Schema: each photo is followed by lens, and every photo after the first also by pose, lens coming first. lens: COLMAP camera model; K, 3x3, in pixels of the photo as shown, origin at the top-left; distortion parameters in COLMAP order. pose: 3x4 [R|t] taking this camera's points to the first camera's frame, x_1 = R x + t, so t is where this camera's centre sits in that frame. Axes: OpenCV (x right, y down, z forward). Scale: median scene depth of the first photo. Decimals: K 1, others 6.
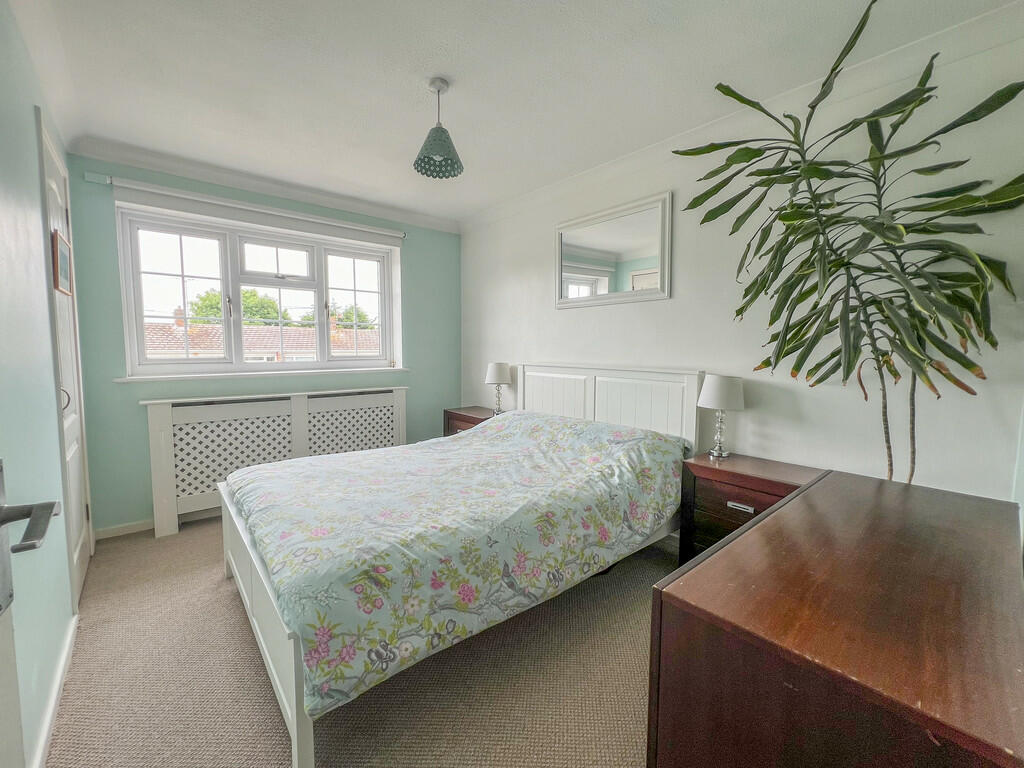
lens RADIAL K [[419.7, 0, 512.0], [0, 419.7, 381.3], [0, 0, 1]] dist [0.001258, 0.000230]
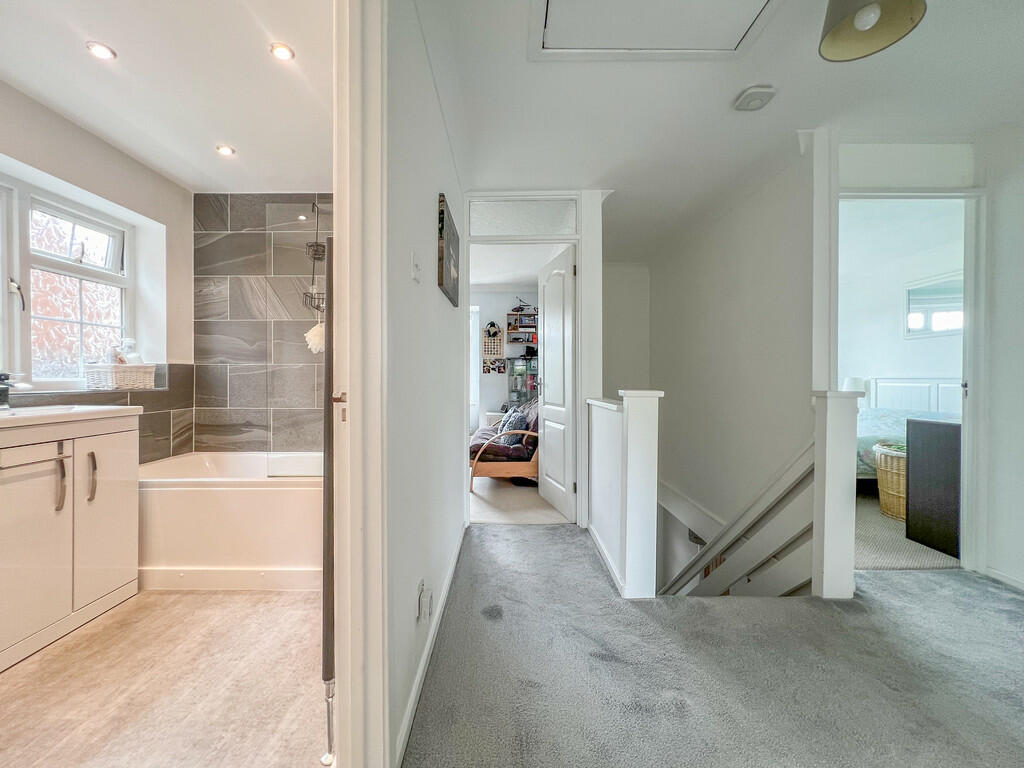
lens RADIAL K [[419.7, 0, 509.0], [0, 419.7, 380.1], [0, 0, 1]] dist [0.001258, 0.000230]
pose [[0.753430, -0.004473, -0.657513, 0.029266], [-0.042579, 0.997546, -0.055576, 0.110639], [0.656148, 0.069868, 0.751391, -1.012077]]
